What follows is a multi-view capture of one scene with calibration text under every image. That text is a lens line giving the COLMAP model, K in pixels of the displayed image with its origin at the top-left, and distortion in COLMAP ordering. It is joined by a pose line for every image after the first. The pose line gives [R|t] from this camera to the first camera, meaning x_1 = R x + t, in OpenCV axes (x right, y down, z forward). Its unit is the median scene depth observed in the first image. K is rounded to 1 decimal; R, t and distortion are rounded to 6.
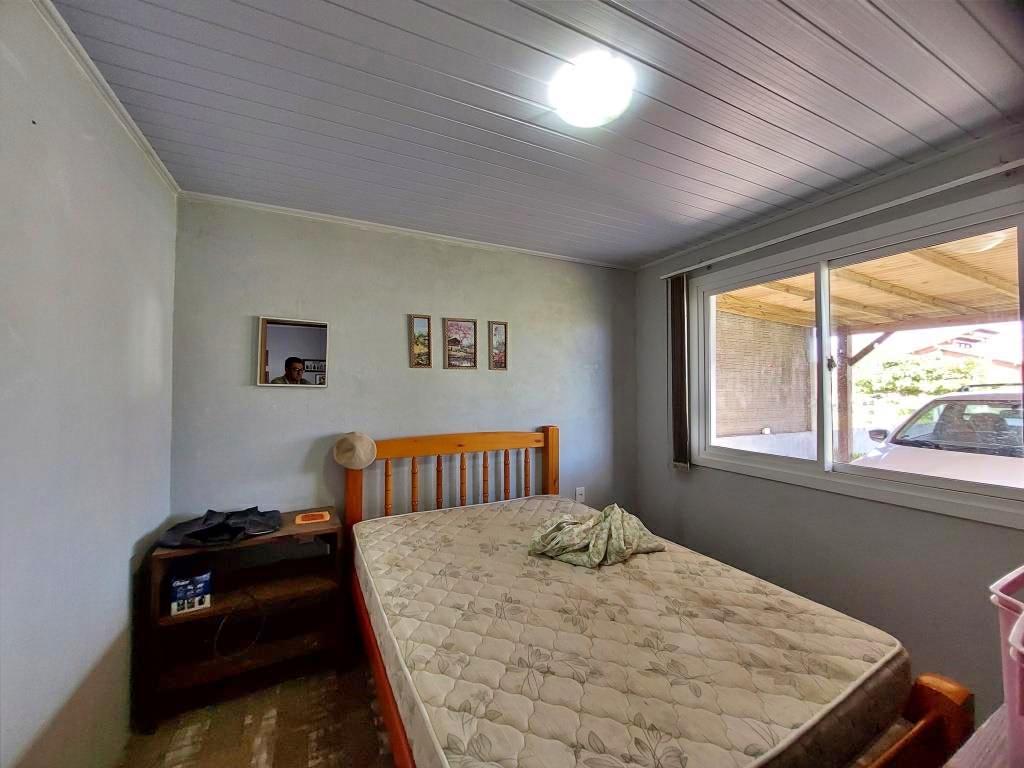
lens RADIAL K [[400.5, 0, 511.6], [0, 400.5, 375.8], [0, 0, 1]] dist [-0.002701, -0.000566]
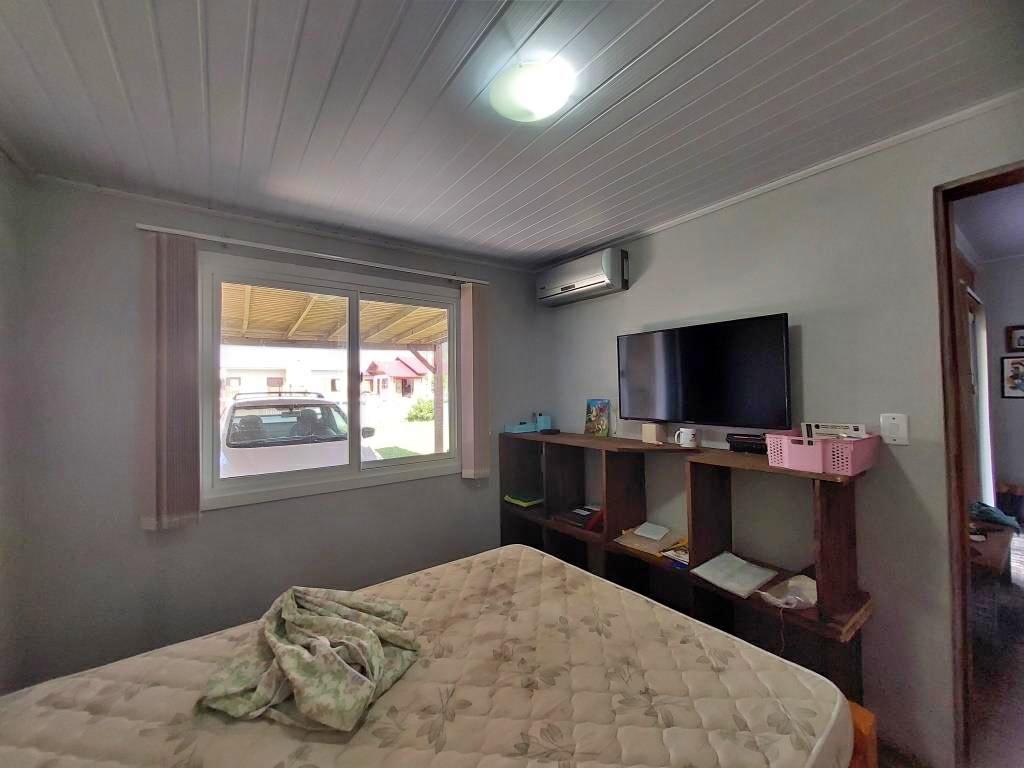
lens RADIAL K [[400.5, 0, 495.0], [0, 400.5, 384.4], [0, 0, 1]] dist [-0.002701, -0.000566]
pose [[-0.140912, 0.008208, 0.989988, -0.613680], [-0.012756, 0.999868, -0.010105, -0.010880], [-0.989940, -0.014052, -0.140789, 1.102499]]
